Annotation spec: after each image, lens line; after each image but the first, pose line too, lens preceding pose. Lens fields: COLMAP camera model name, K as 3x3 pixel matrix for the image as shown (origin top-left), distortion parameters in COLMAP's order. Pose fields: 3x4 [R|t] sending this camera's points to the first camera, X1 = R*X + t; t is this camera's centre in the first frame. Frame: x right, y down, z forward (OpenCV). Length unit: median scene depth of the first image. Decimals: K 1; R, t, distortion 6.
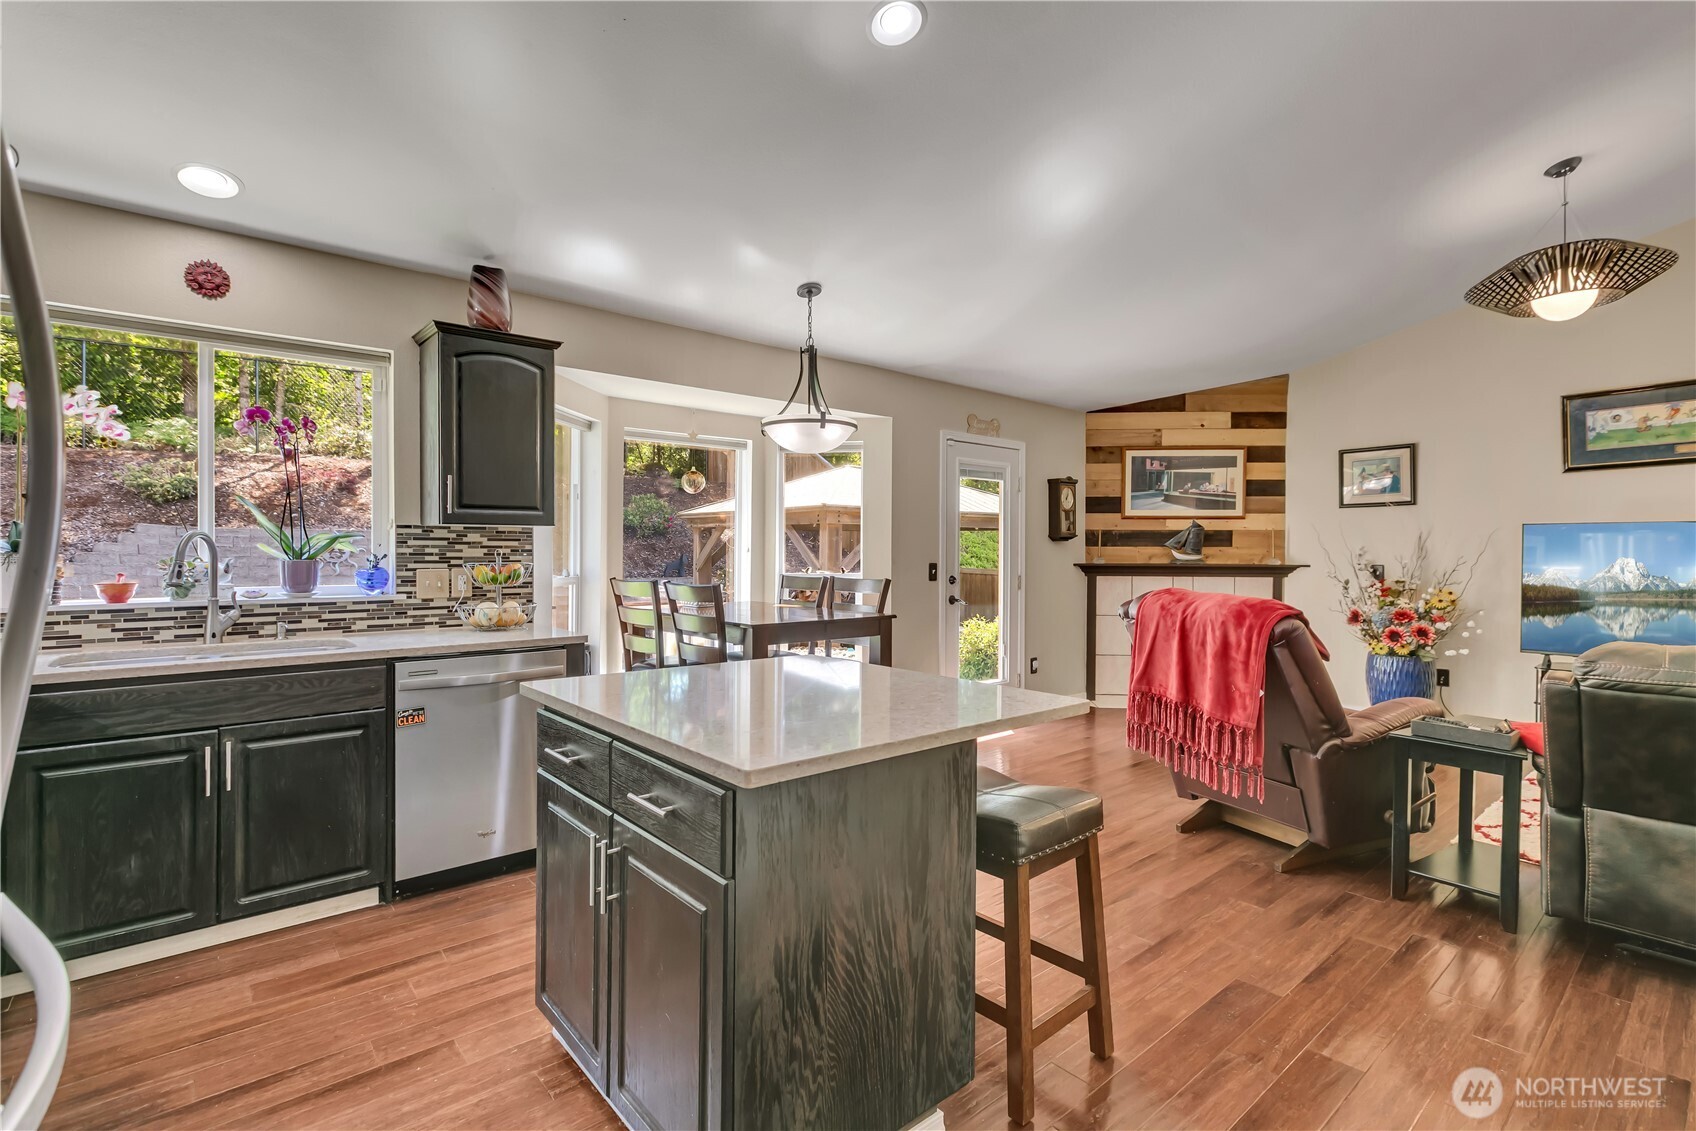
lens RADIAL K [[790.7, 0, 861.7], [0, 790.7, 556.7], [0, 0, 1]] dist [0.001227, 0.000021]
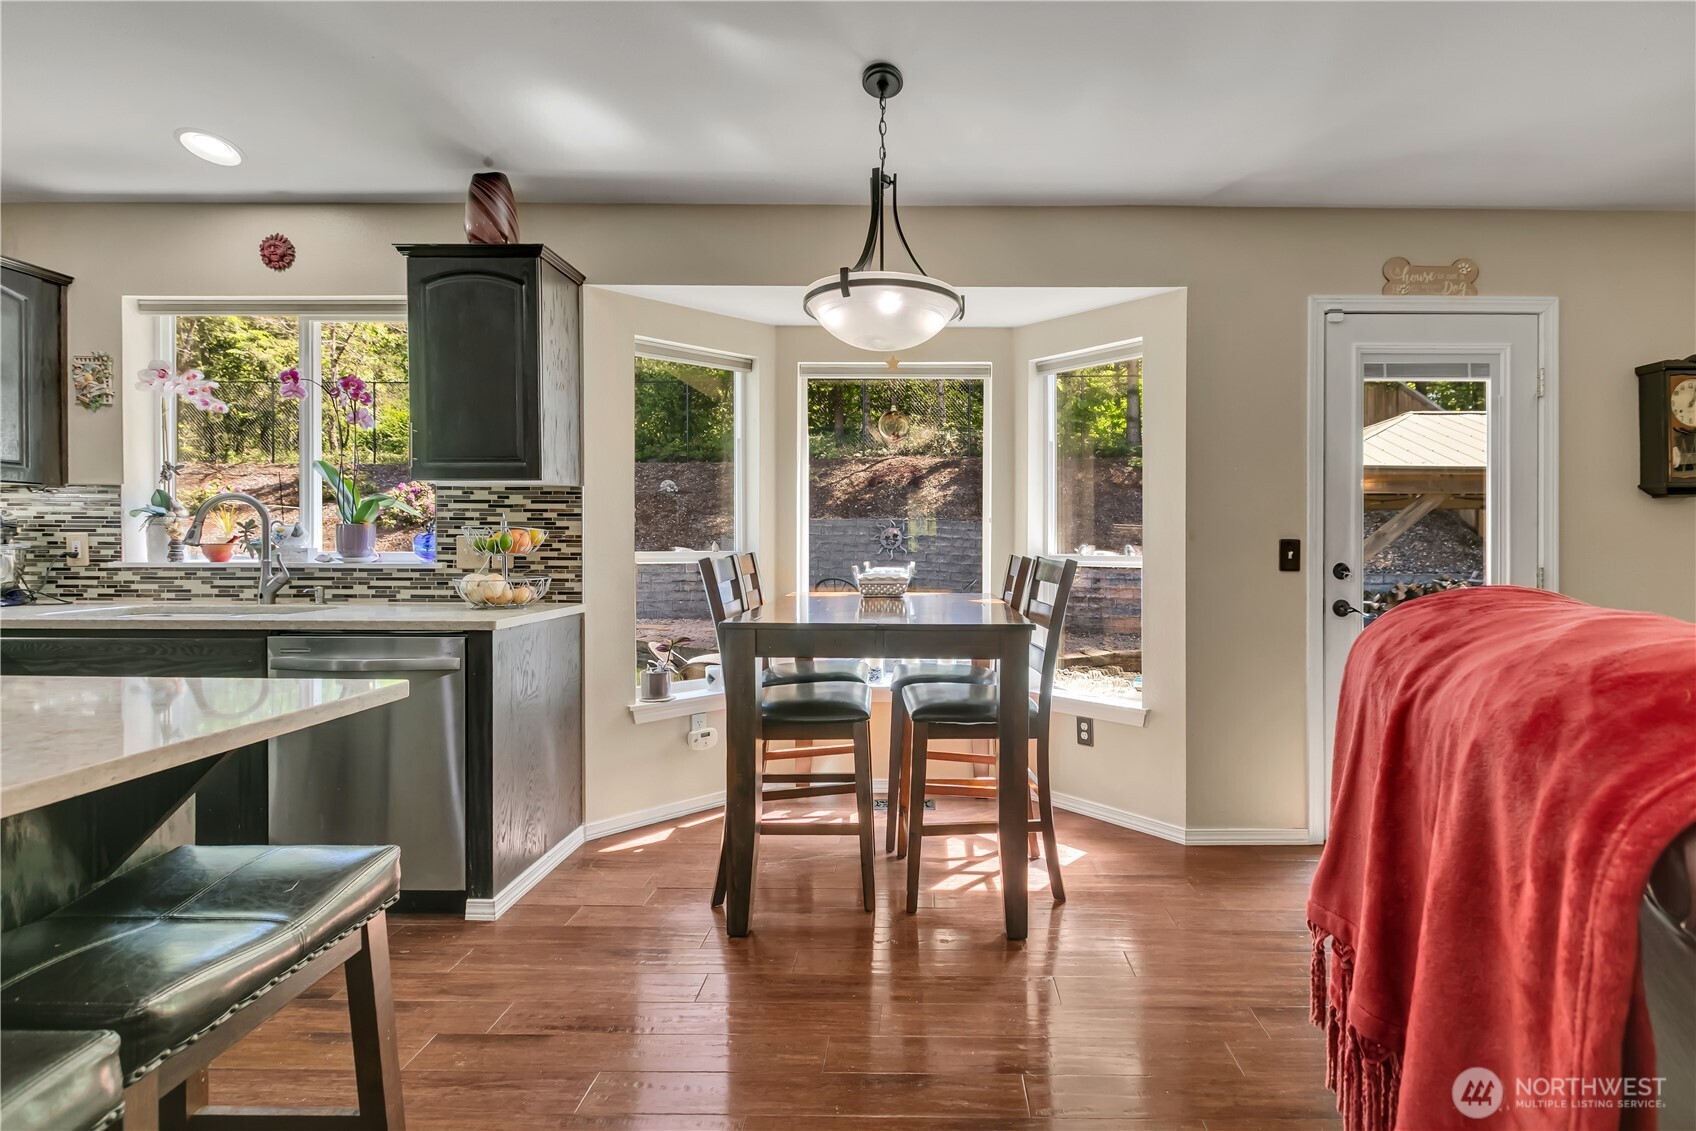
lens RADIAL K [[803.0, 0, 922.6], [0, 803.0, 548.8], [0, 0, 1]] dist [0.001376, -0.000819]
pose [[0.752216, 0.005214, -0.658896, 0.358964], [-0.007066, 0.999975, -0.000154, 0.022679], [0.658879, 0.004772, 0.752234, 0.548360]]
